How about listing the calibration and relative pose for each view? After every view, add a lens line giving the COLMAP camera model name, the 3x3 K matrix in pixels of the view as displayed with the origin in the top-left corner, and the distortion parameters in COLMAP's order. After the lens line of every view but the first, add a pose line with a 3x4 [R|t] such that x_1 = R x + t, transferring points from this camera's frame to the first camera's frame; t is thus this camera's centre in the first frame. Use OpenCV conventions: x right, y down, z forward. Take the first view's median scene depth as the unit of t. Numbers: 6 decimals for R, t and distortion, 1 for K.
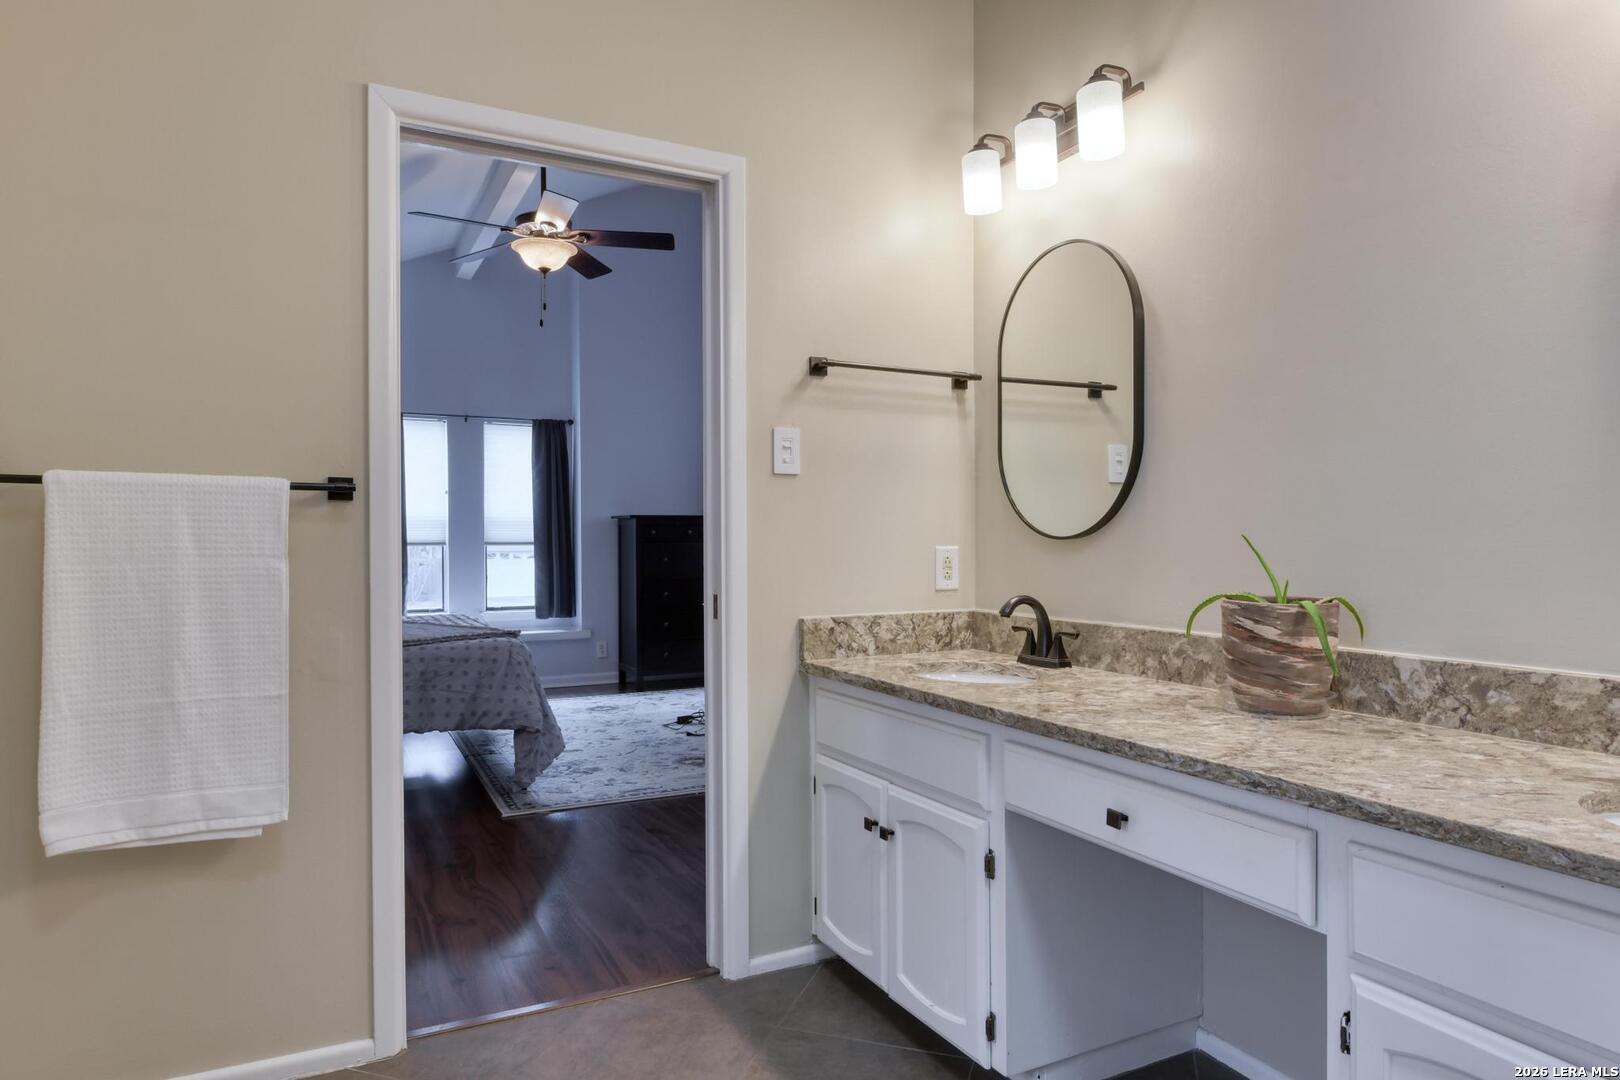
lens RADIAL K [[838.0, 0, 810.0], [0, 838.0, 540.0], [0, 0, 1]] dist [-0.001891, -0.000548]
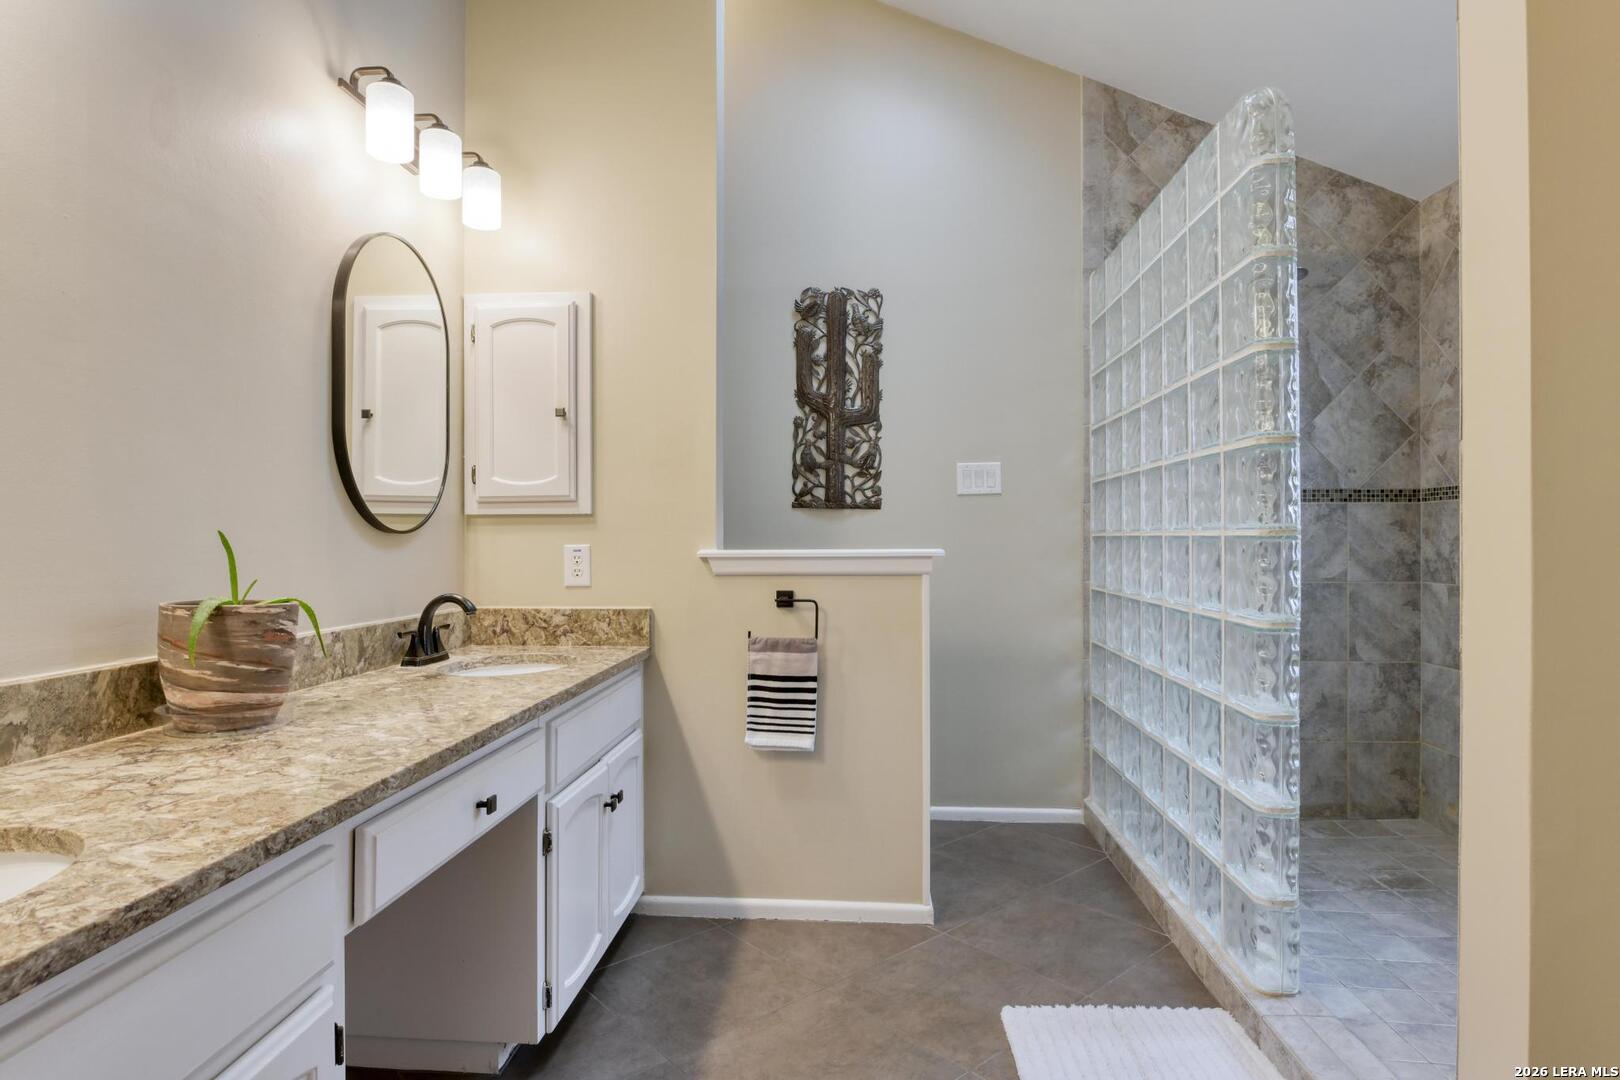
lens RADIAL K [[816.2, 0, 803.7], [0, 816.2, 541.1], [0, 0, 1]] dist [-0.005997, -0.001123]
pose [[-0.822519, 0.005867, 0.568707, -0.450652], [0.005412, 0.999982, -0.002488, 0.012223], [-0.568712, 0.001031, -0.822536, 1.389841]]
